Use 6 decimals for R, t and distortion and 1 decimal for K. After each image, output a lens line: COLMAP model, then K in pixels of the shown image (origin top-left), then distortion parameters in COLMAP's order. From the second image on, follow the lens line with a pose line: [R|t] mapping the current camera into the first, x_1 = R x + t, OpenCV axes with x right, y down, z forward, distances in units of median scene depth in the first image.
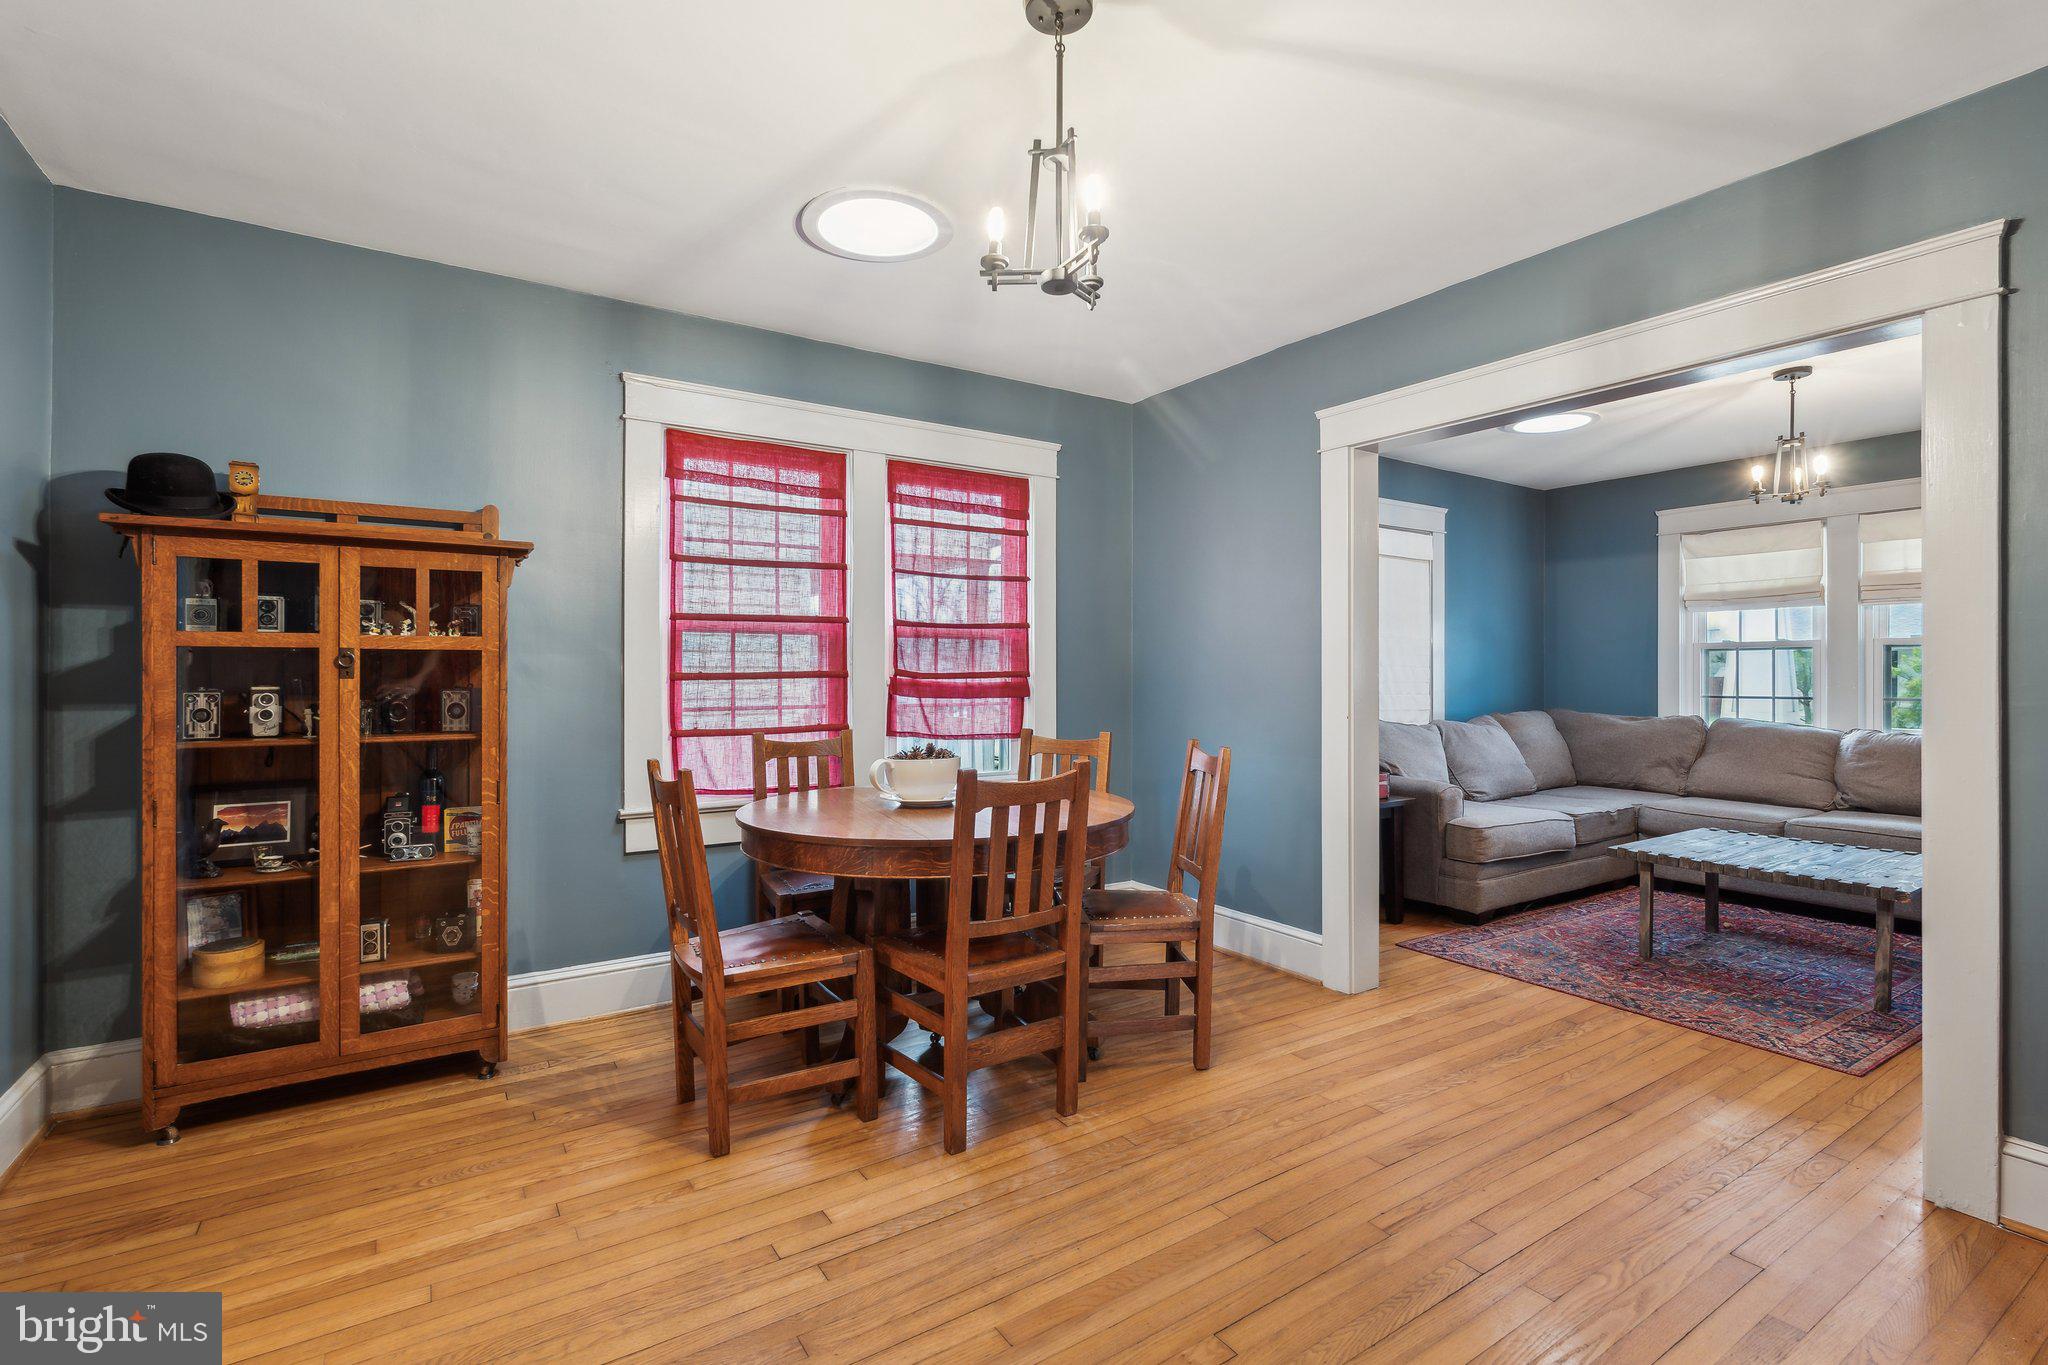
lens RADIAL K [[940.7, 0, 1022.4], [0, 940.7, 669.6], [0, 0, 1]] dist [0.000884, 0.000461]
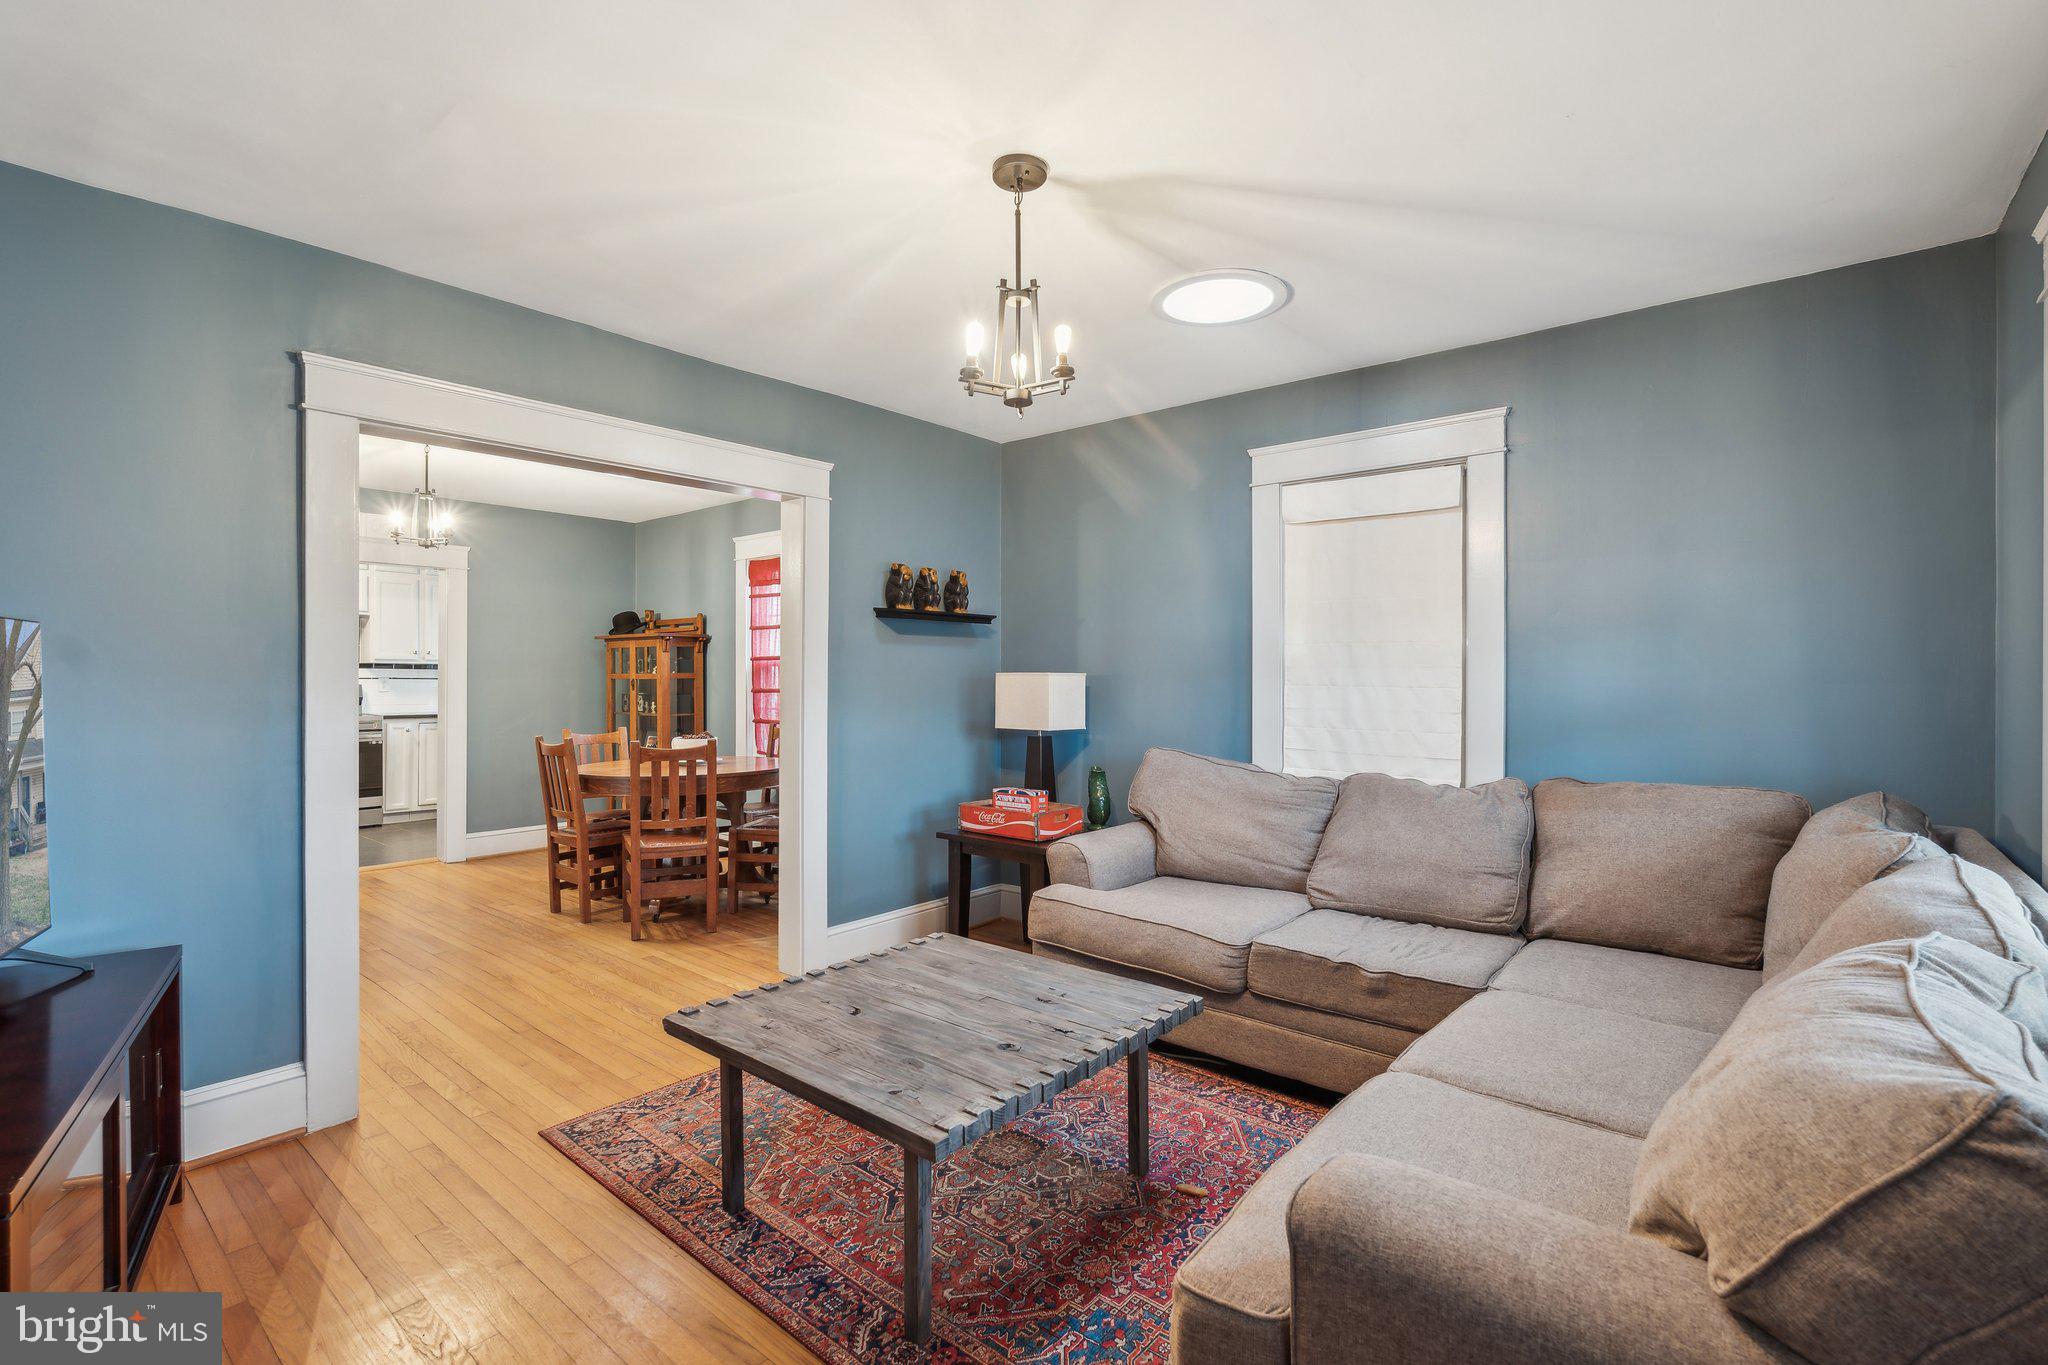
lens RADIAL K [[940.7, 0, 1022.4], [0, 940.7, 669.6], [0, 0, 1]] dist [0.000884, 0.000461]
pose [[0.269469, -0.010416, -0.962953, 1.054084], [0.003319, 0.999946, -0.009887, -0.009424], [0.963003, -0.000532, 0.269489, 0.663256]]
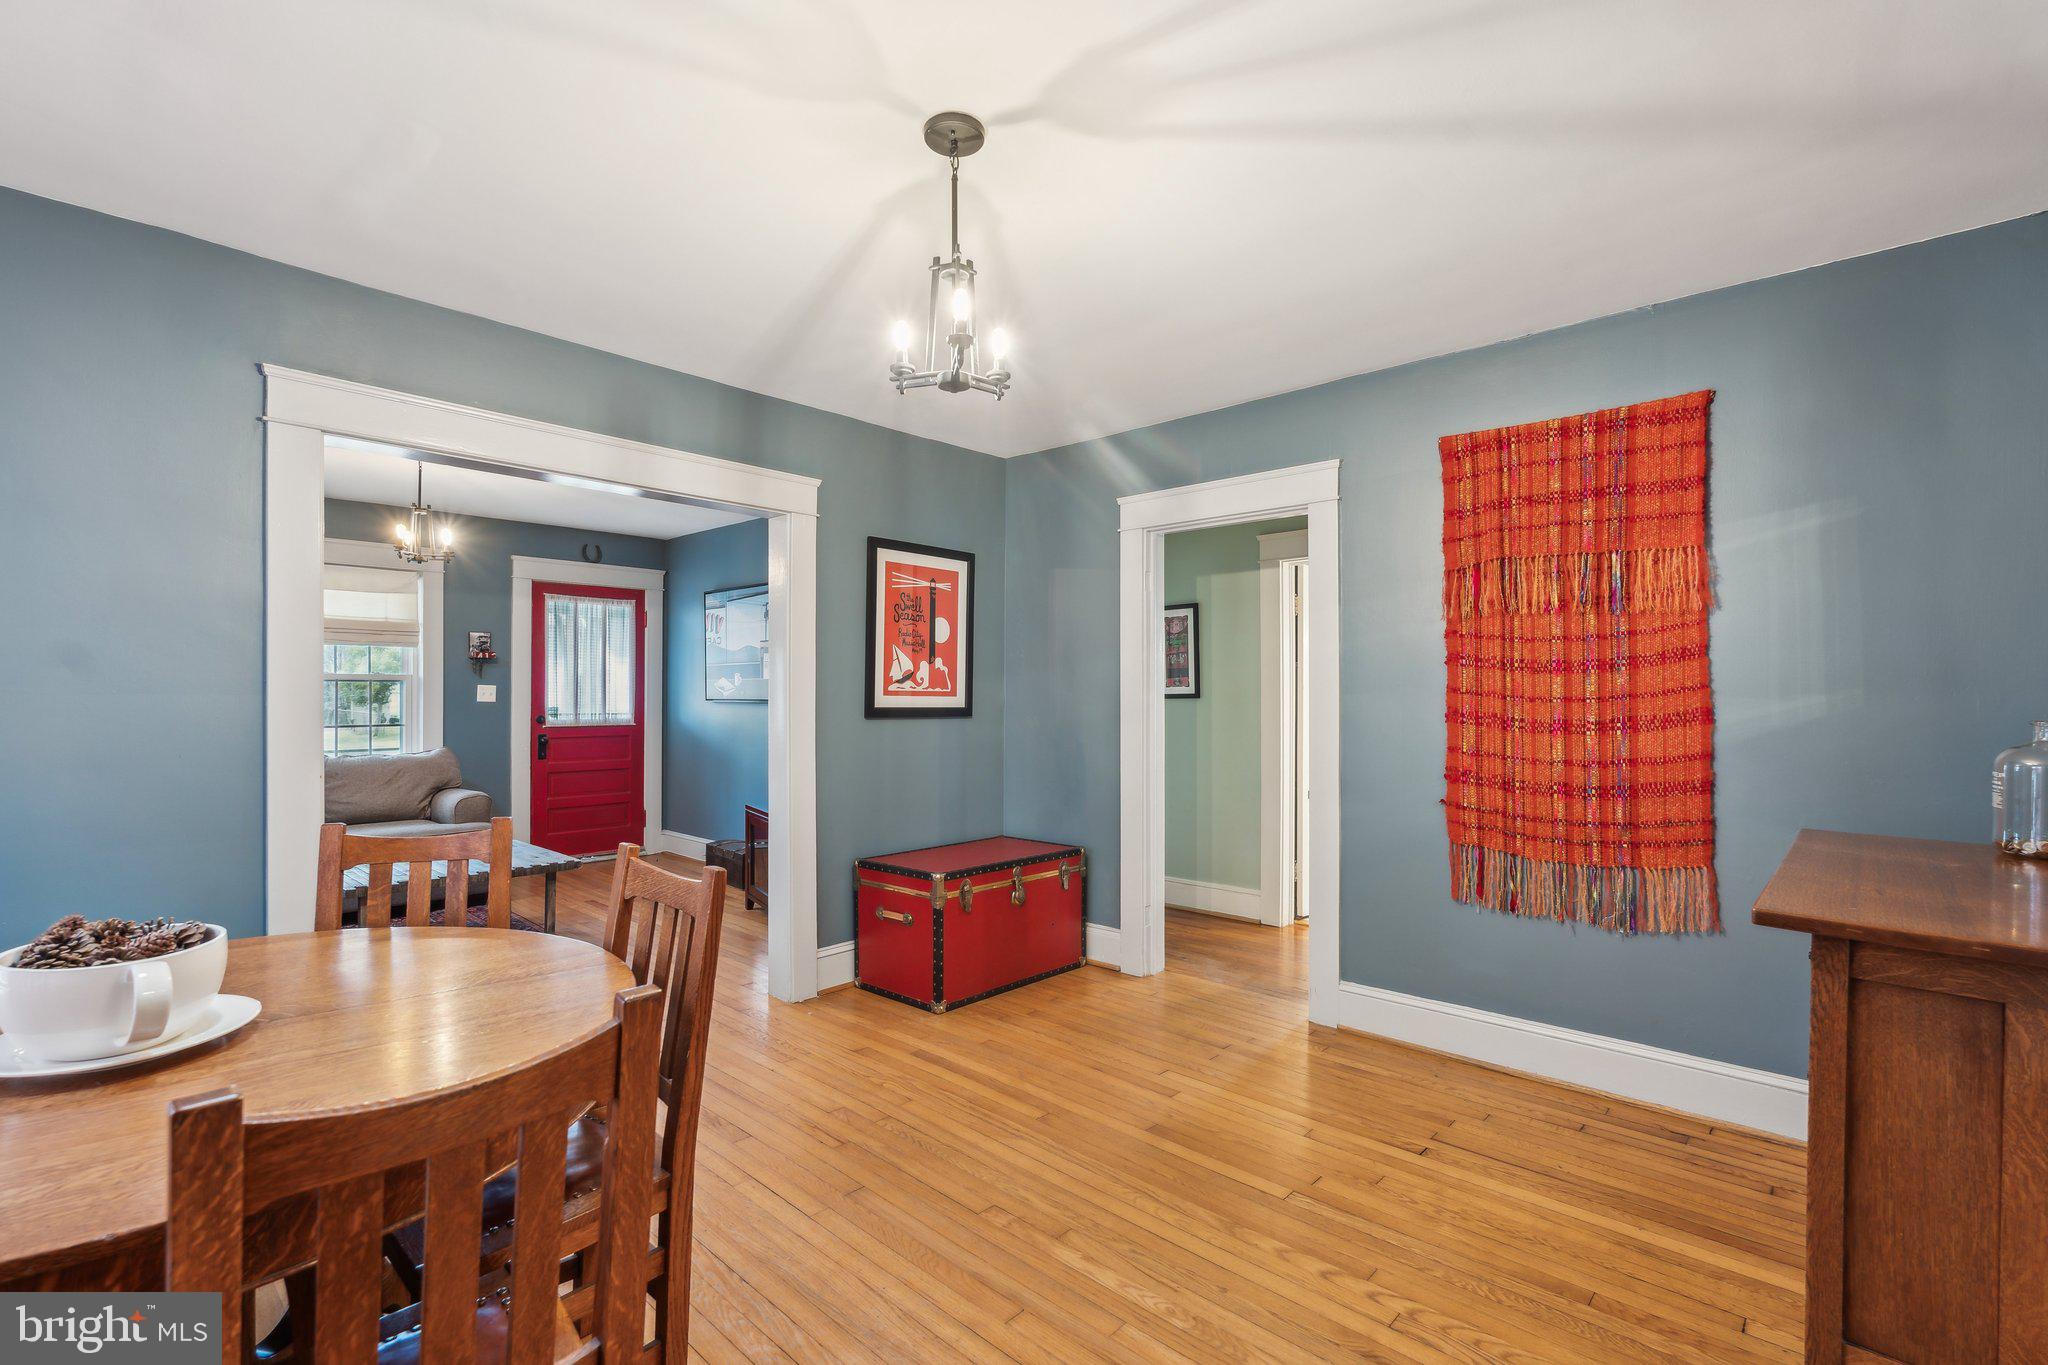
lens RADIAL K [[927.6, 0, 1025.5], [0, 927.6, 686.0], [0, 0, 1]] dist [-0.001014, -0.000335]
pose [[-0.228429, 0.006695, 0.973538, -0.365659], [-0.002943, 0.999967, -0.007568, -0.012142], [-0.973556, -0.004594, -0.228402, 0.413954]]
